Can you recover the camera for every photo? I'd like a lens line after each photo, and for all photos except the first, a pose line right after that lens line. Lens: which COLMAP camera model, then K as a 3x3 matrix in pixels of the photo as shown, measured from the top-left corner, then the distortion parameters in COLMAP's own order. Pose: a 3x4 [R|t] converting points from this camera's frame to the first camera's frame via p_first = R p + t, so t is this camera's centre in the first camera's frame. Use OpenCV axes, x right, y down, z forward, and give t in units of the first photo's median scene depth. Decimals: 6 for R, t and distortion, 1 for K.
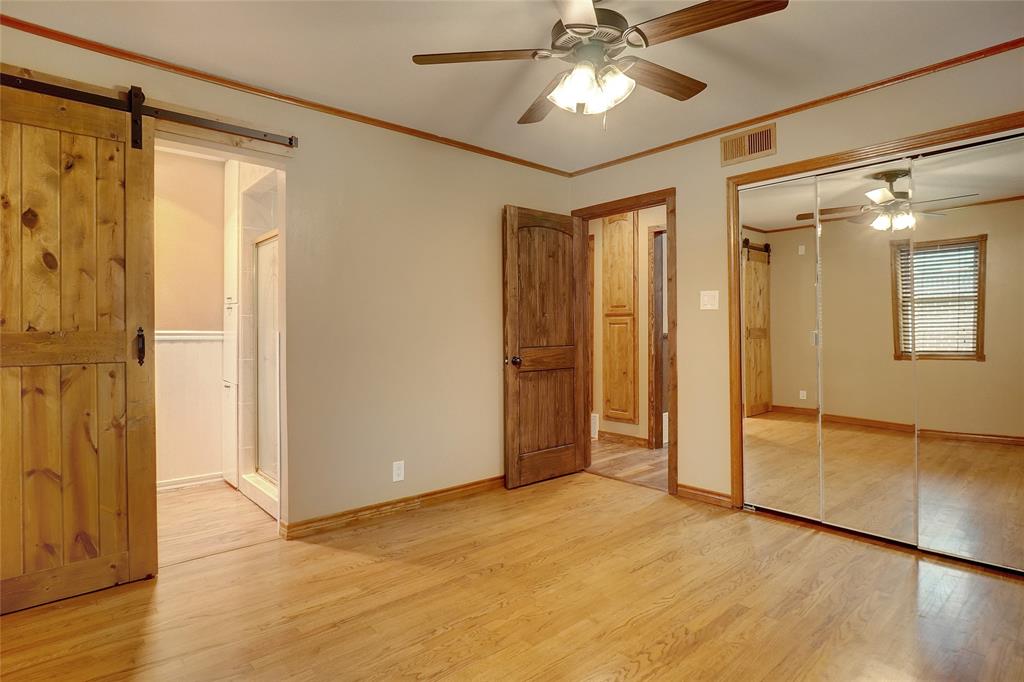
lens RADIAL K [[542.3, 0, 504.2], [0, 542.3, 332.2], [0, 0, 1]] dist [-0.024487, 0.006356]
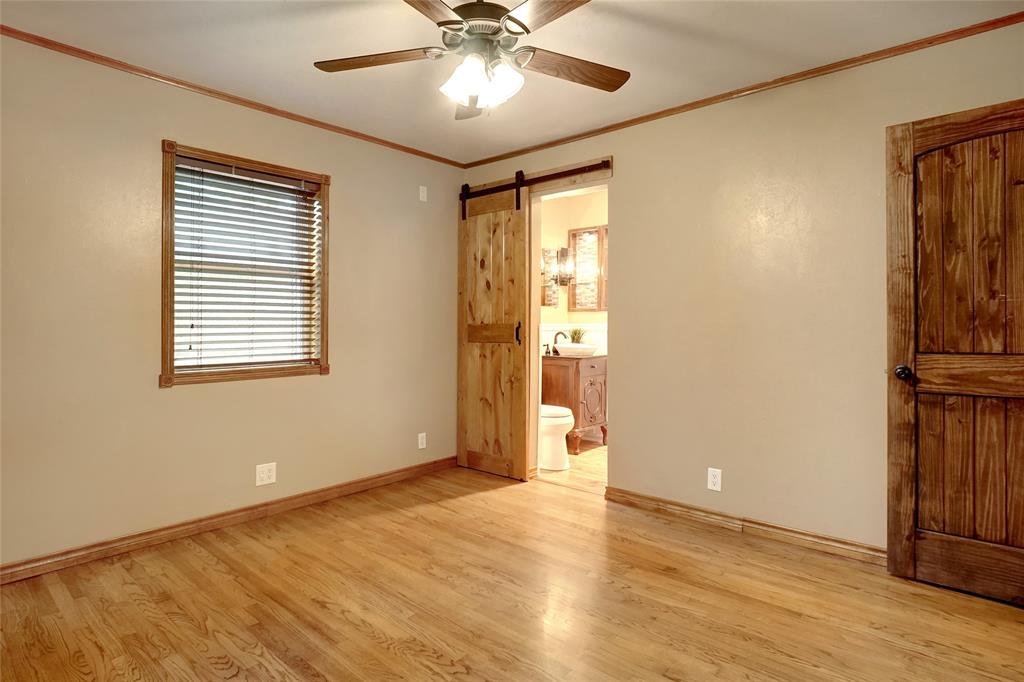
lens RADIAL K [[542.3, 0, 504.1], [0, 542.3, 333.7], [0, 0, 1]] dist [-0.024487, 0.006356]
pose [[0.128347, 0.015412, -0.991610, 0.716448], [-0.007159, 0.999868, 0.014614, 0.002878], [0.991703, 0.005223, 0.128441, 0.588548]]
